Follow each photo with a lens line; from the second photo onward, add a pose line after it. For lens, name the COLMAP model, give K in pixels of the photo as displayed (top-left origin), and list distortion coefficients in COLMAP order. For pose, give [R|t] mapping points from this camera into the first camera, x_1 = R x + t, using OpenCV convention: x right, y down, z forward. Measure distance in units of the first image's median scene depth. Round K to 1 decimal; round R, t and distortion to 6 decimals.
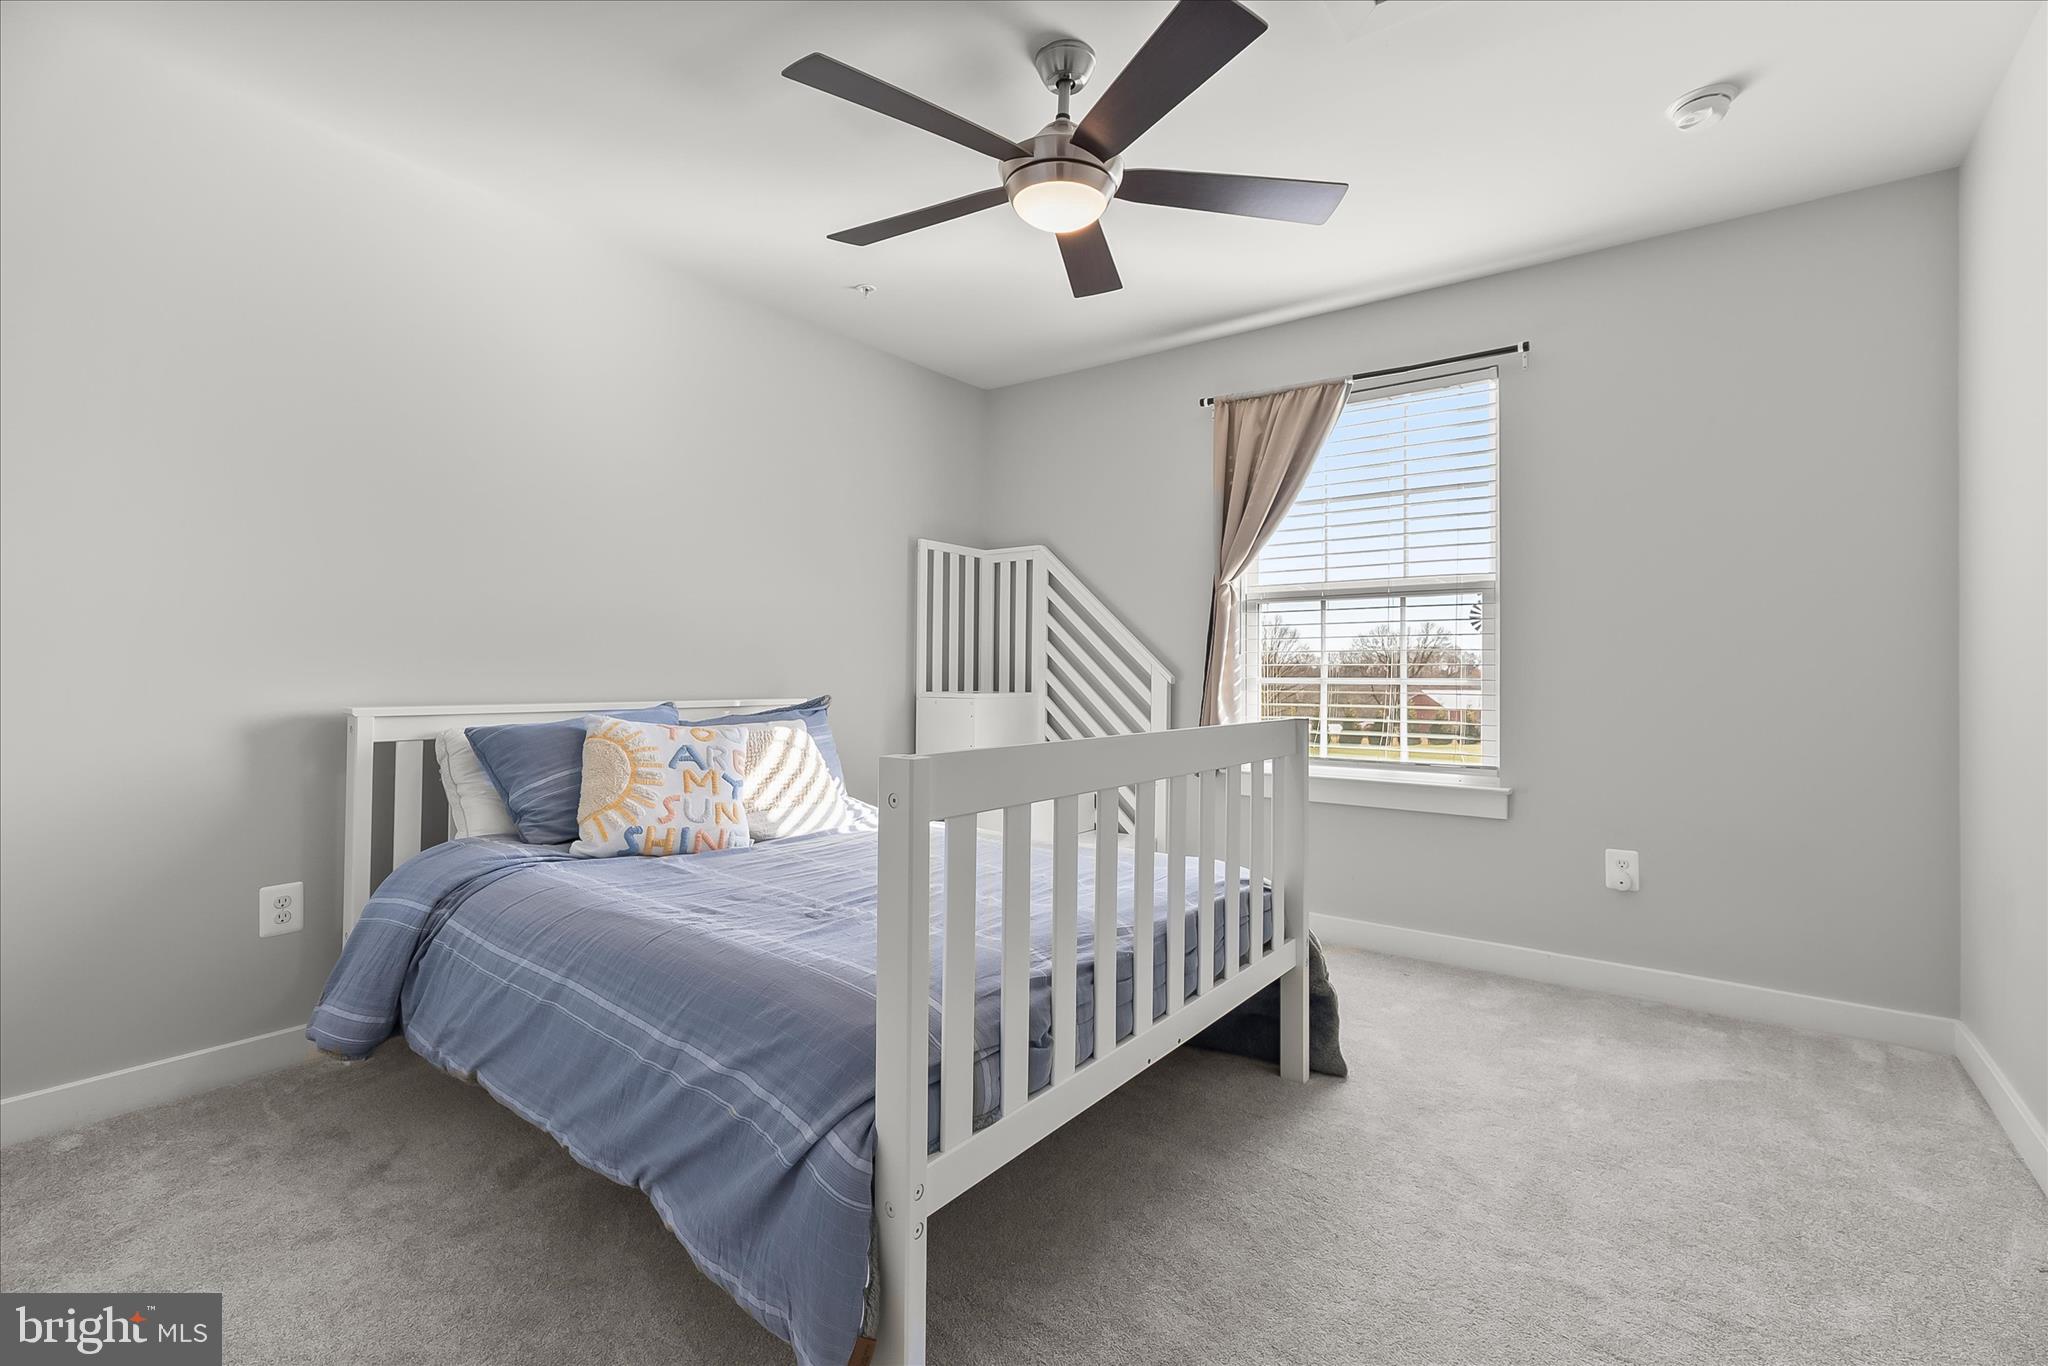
lens RADIAL K [[923.0, 0, 1028.8], [0, 923.0, 661.5], [0, 0, 1]] dist [-0.002604, -0.000115]
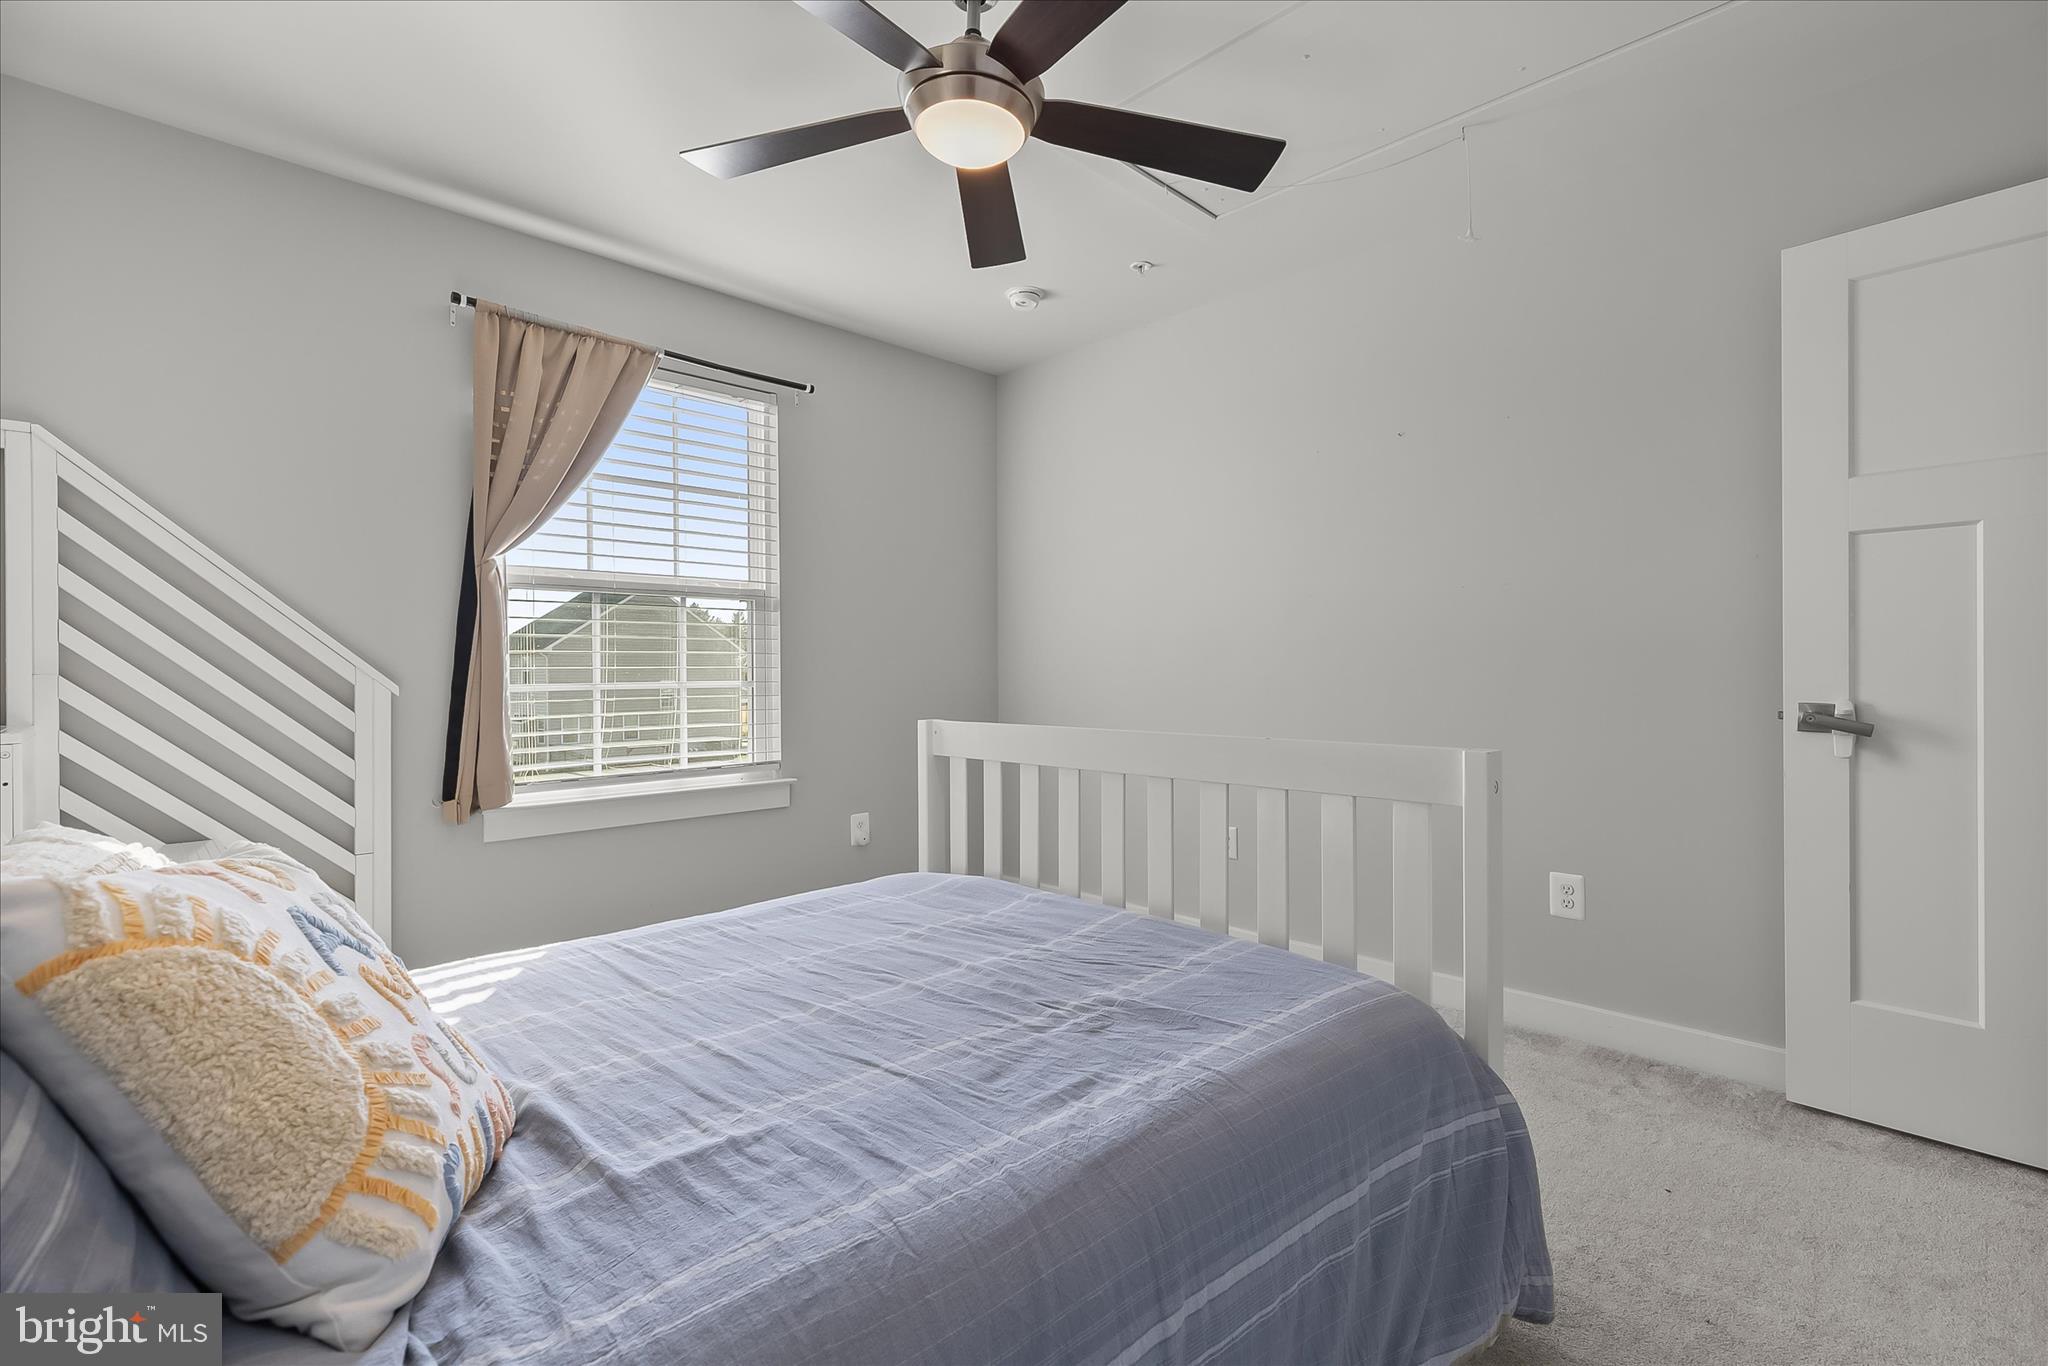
lens RADIAL K [[923.0, 0, 1039.2], [0, 923.0, 679.7], [0, 0, 1]] dist [-0.002604, -0.000115]
pose [[0.131801, -0.015602, 0.991153, -0.497772], [-0.010502, 0.999798, 0.017135, -0.004566], [-0.991221, -0.012667, 0.131611, 0.500884]]
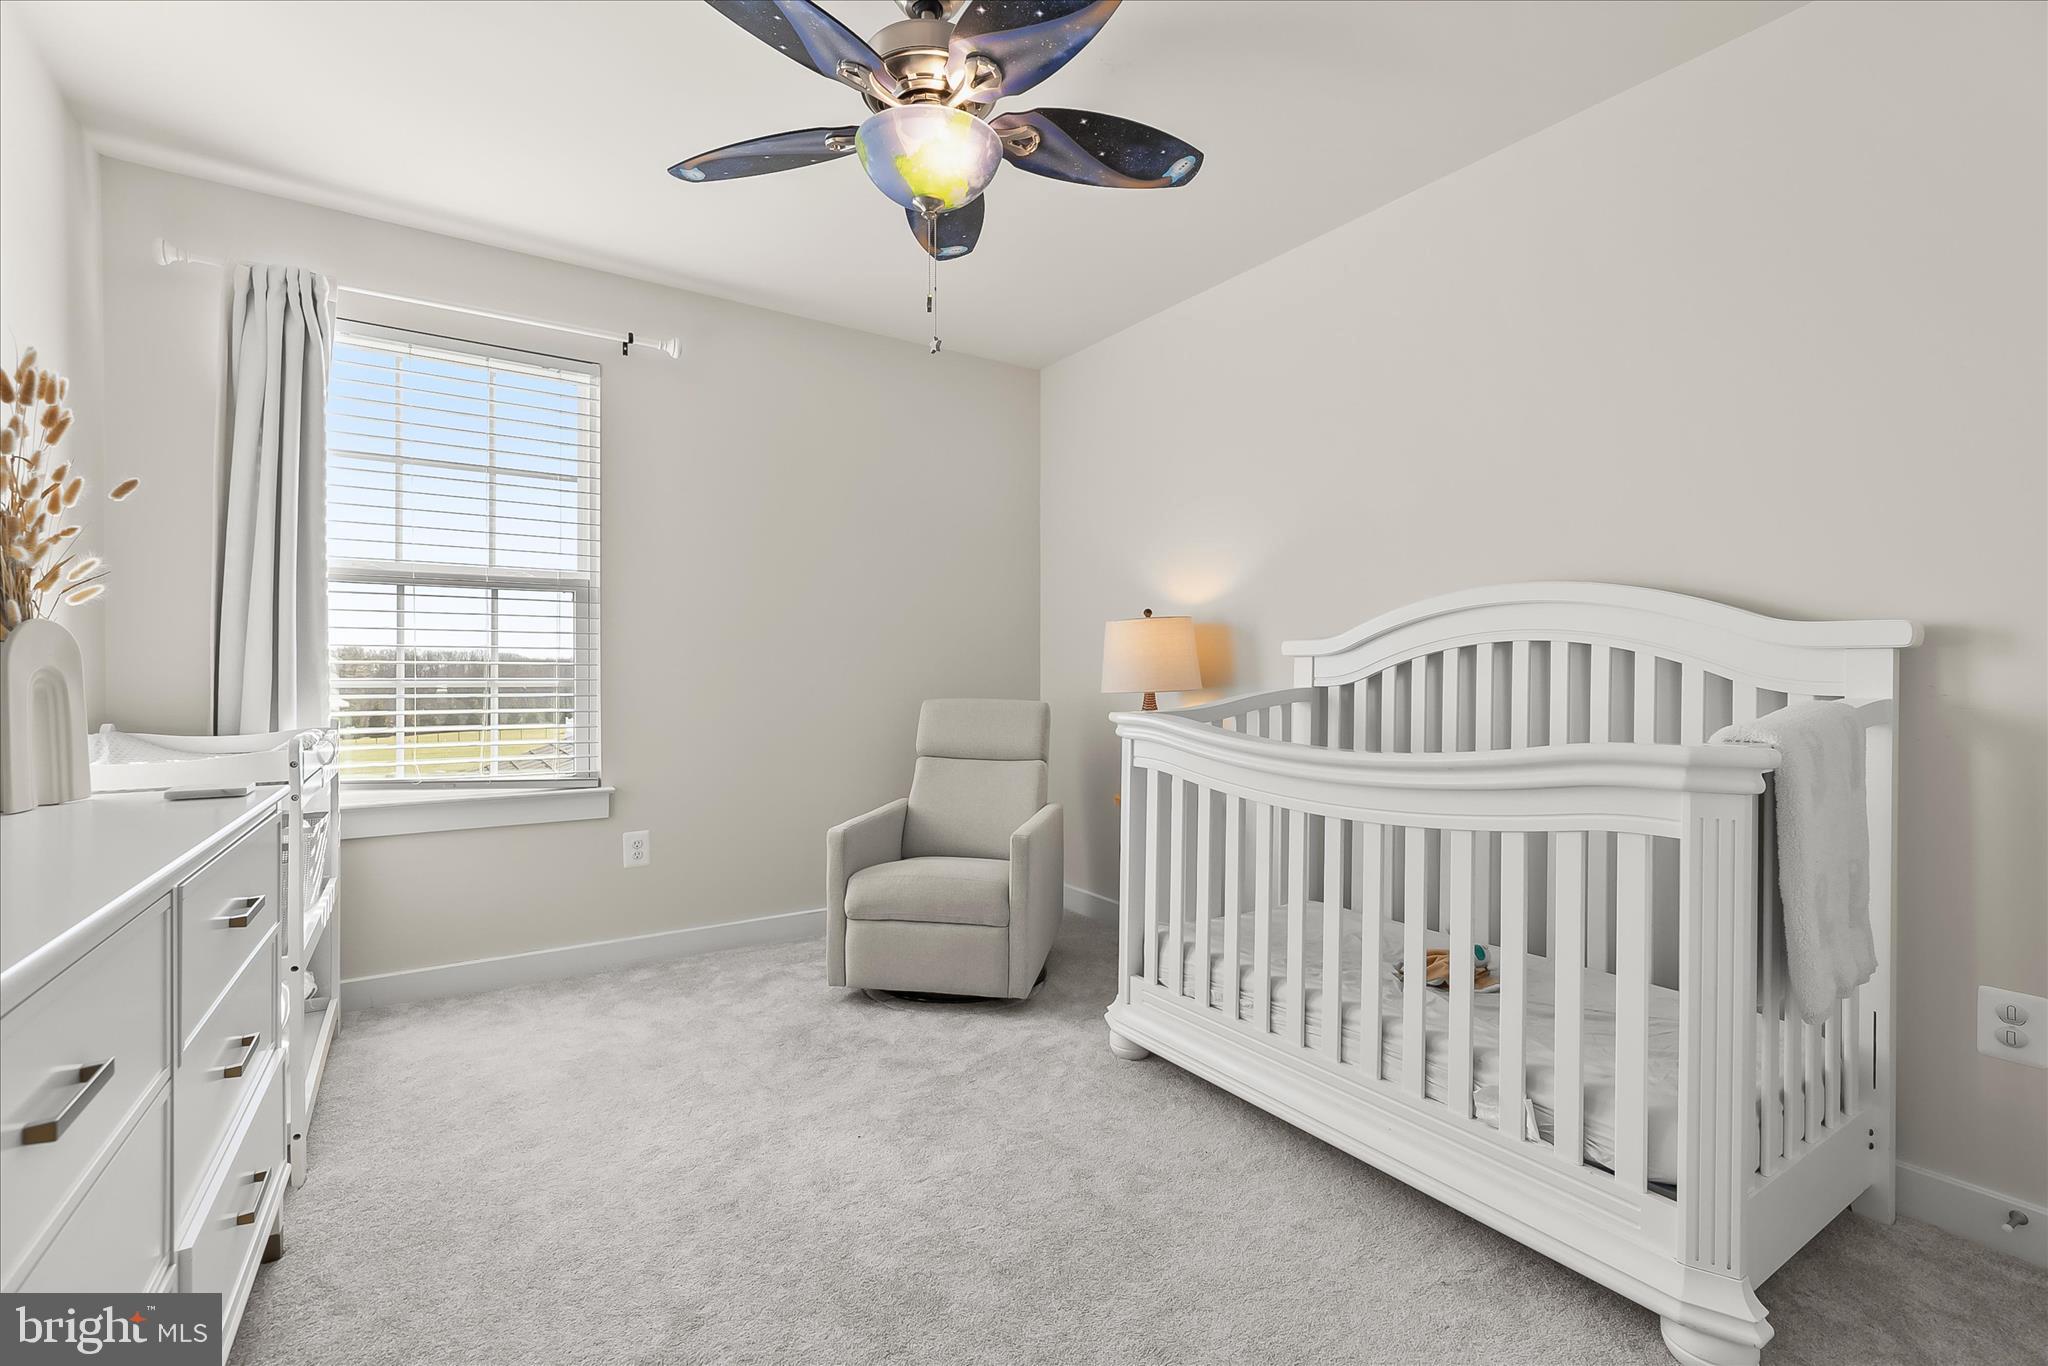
lens RADIAL K [[923.0, 0, 1024.3], [0, 923.0, 691.0], [0, 0, 1]] dist [-0.002604, -0.000115]
pose [[0.348913, -0.009856, 0.937103, -0.250204], [-0.021558, 0.999596, 0.018540, 0.001935], [-0.936907, -0.026671, 0.348560, 0.208125]]
